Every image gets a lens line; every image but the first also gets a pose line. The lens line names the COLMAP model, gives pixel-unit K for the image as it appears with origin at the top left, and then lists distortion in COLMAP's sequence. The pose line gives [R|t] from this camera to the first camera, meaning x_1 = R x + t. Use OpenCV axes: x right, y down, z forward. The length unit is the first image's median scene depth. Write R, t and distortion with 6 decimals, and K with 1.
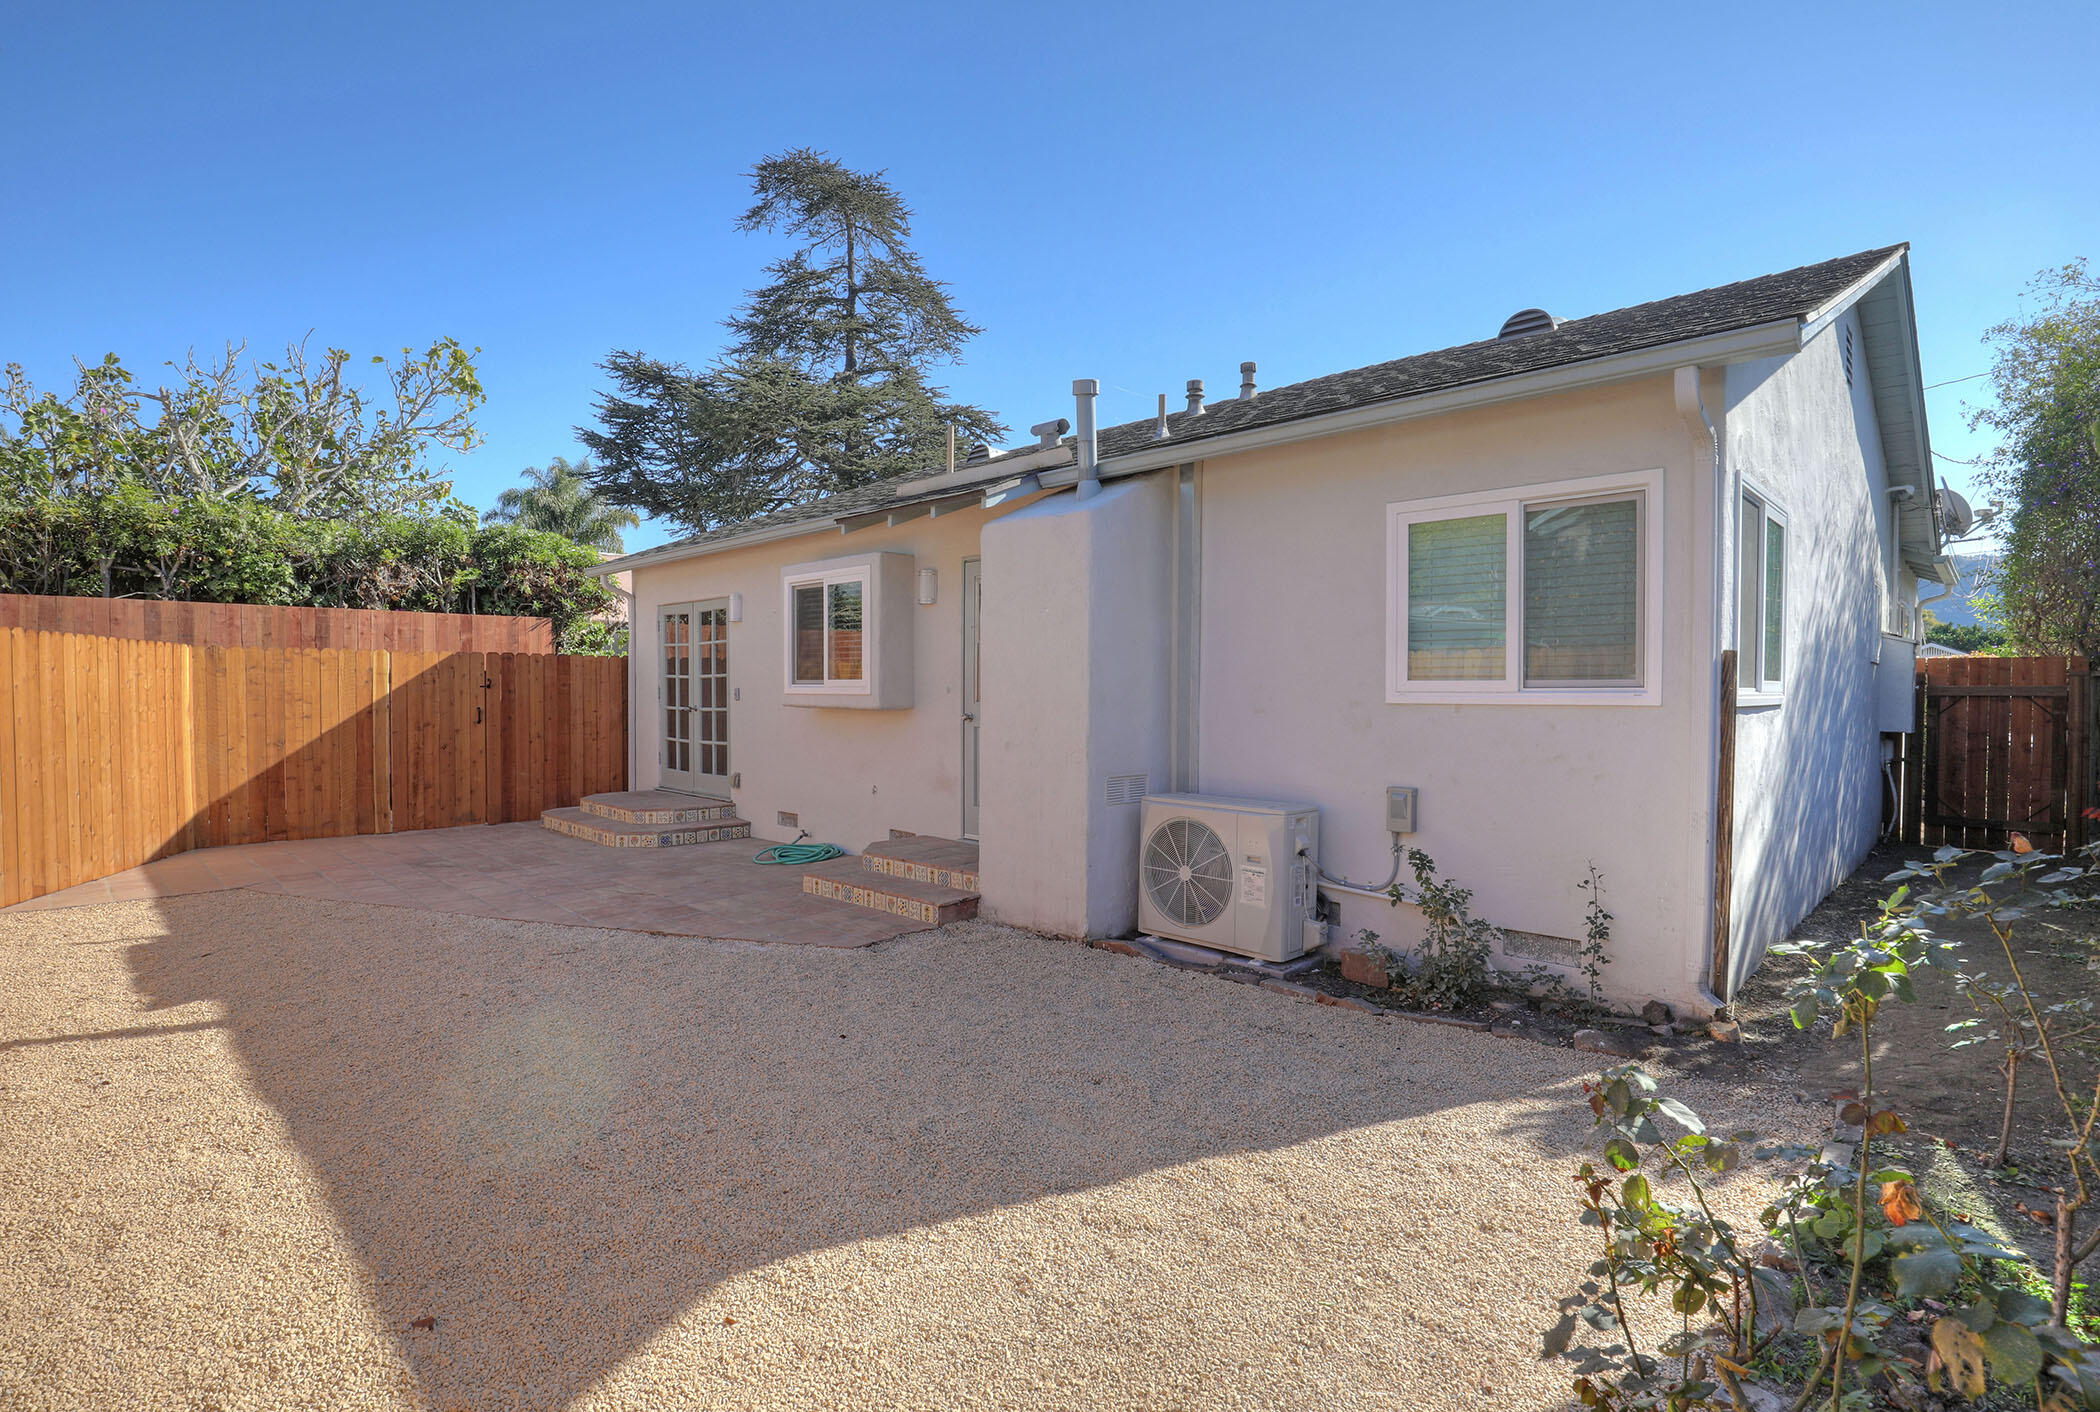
lens RADIAL K [[1018.7, 0, 1023.7], [0, 1018.7, 708.0], [0, 0, 1]] dist [-0.018613, 0.000380]
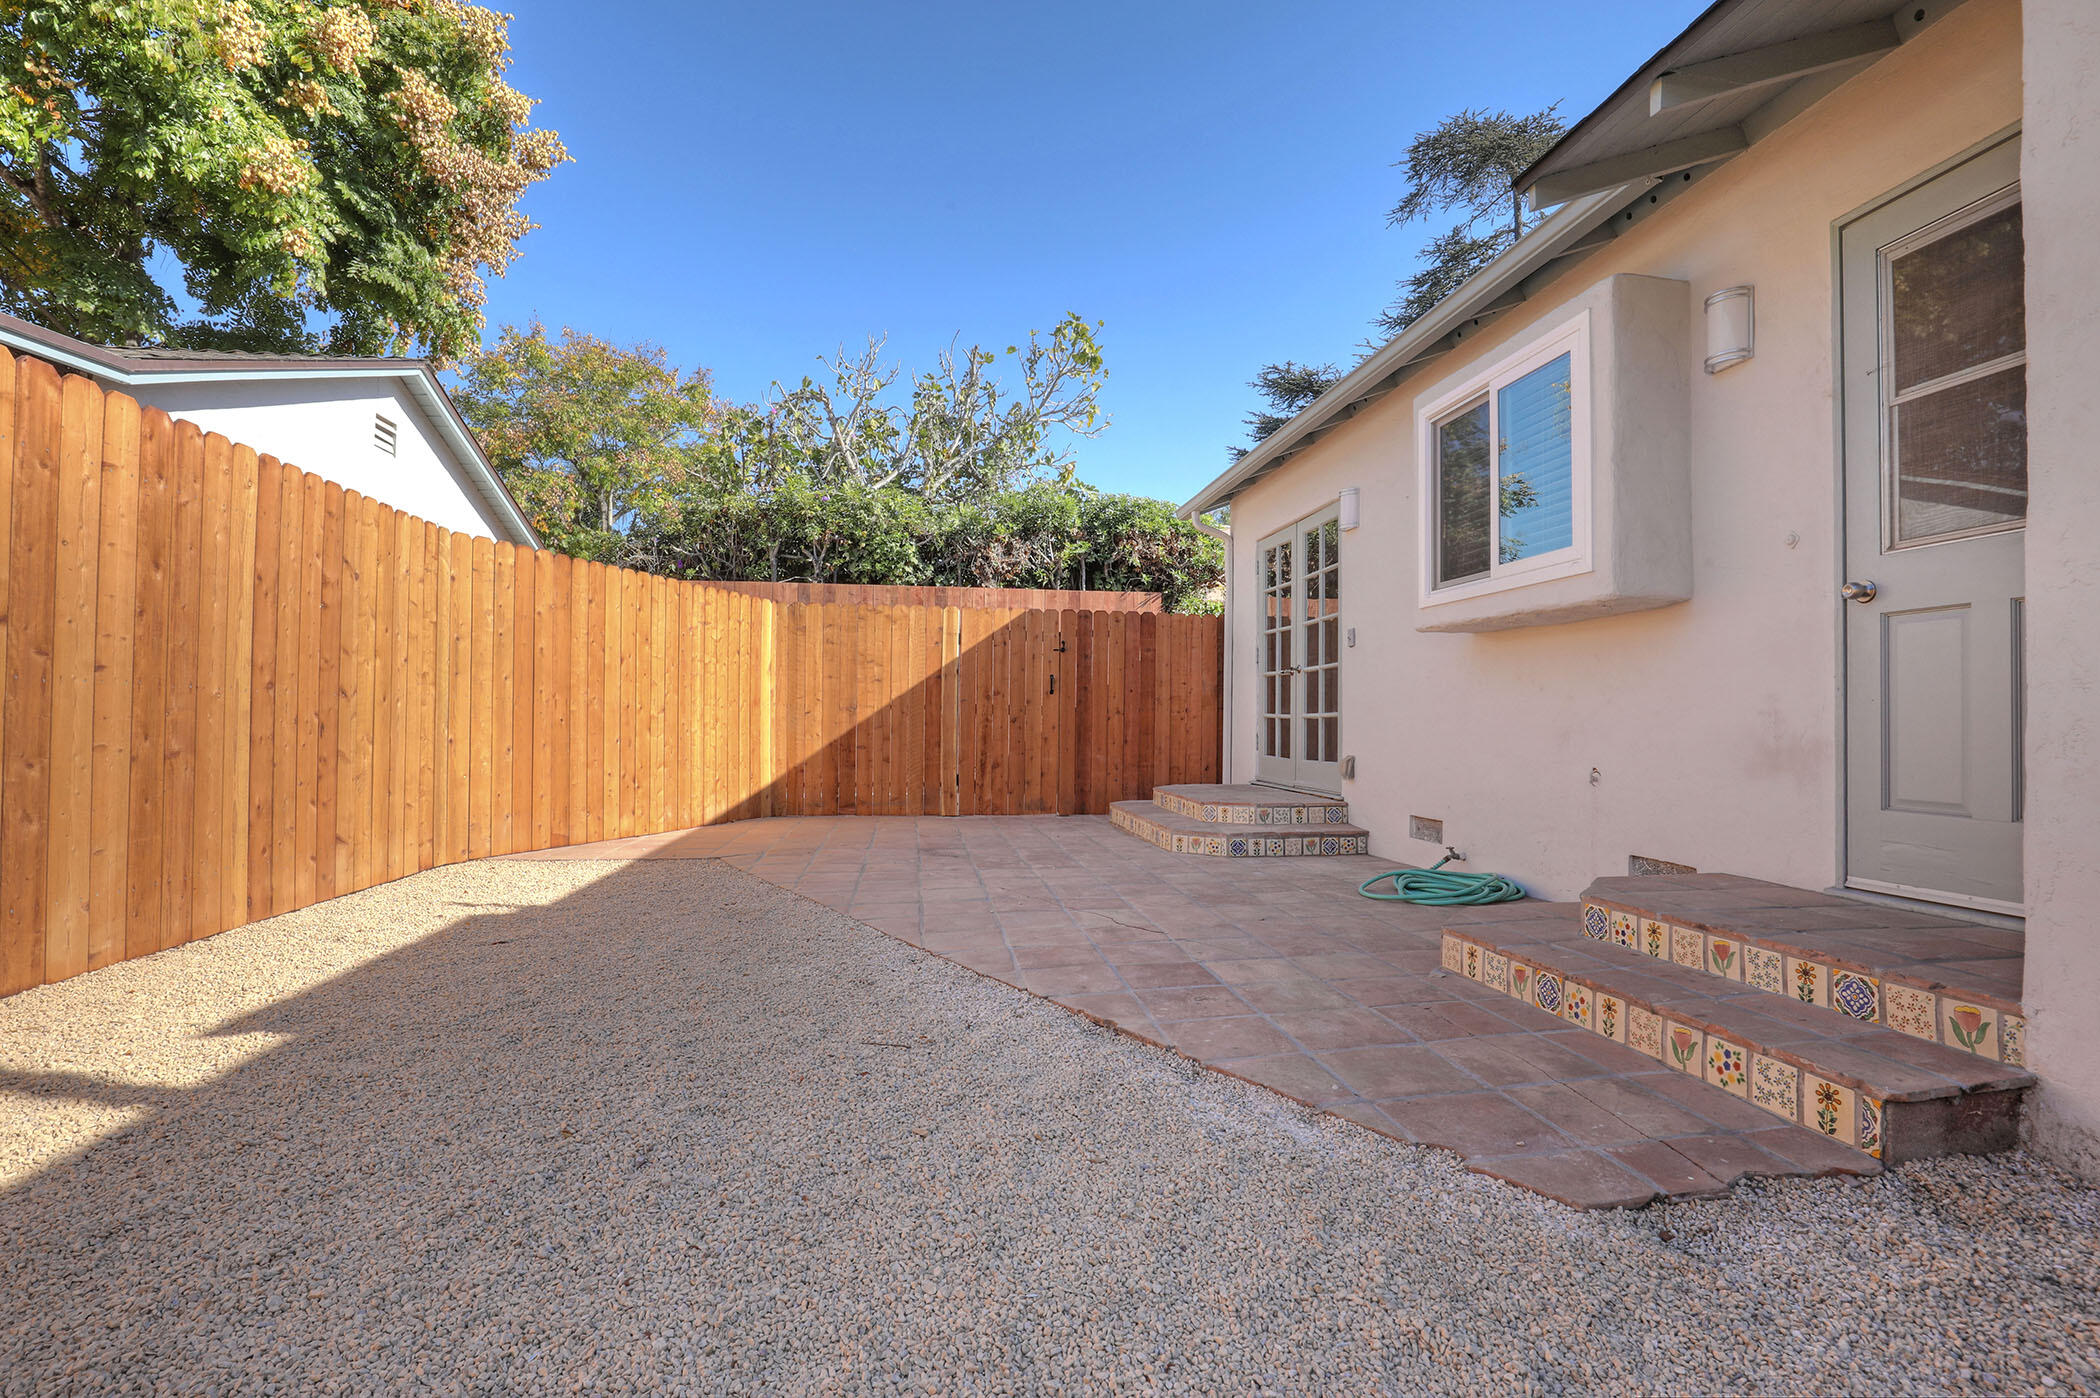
lens RADIAL K [[961.0, 0, 1061.1], [0, 961.0, 702.5], [0, 0, 1]] dist [-0.046340, 0.013085]
pose [[0.816087, -0.005345, -0.577905, -0.074199], [-0.019446, 0.999137, -0.036701, 0.054480], [0.577602, 0.041189, 0.815278, 0.375638]]
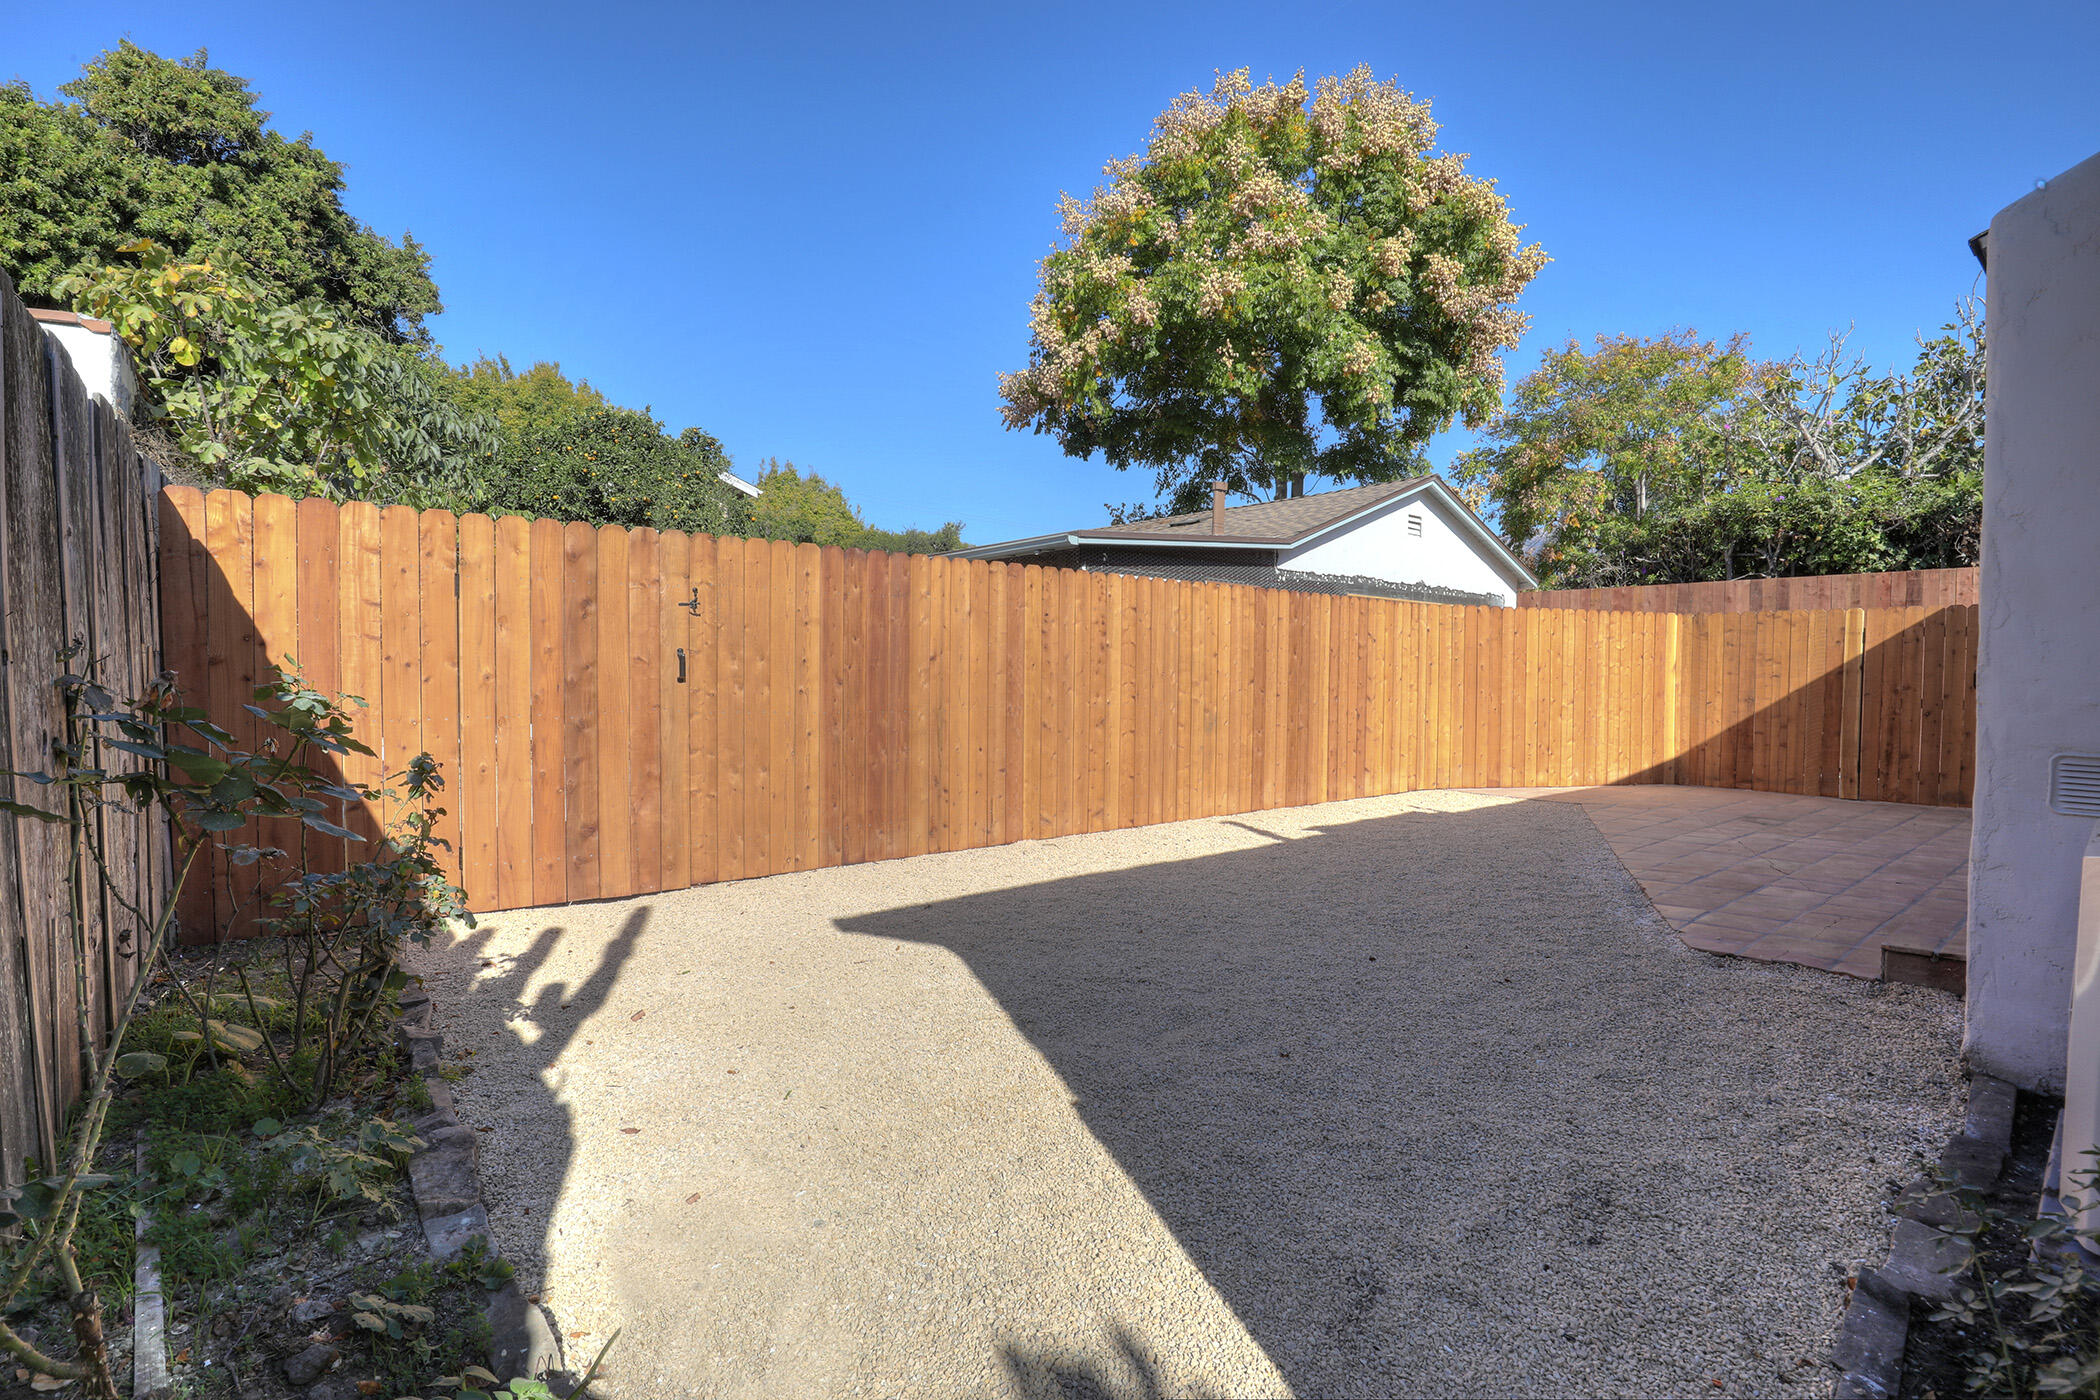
lens RADIAL K [[961.0, 0, 1061.1], [0, 961.0, 703.5], [0, 0, 1]] dist [-0.046340, 0.013085]
pose [[-0.088051, 0.031758, -0.995610, 0.317048], [-0.028157, 0.999013, 0.034357, 0.023445], [0.995718, 0.031059, -0.087070, 0.328620]]
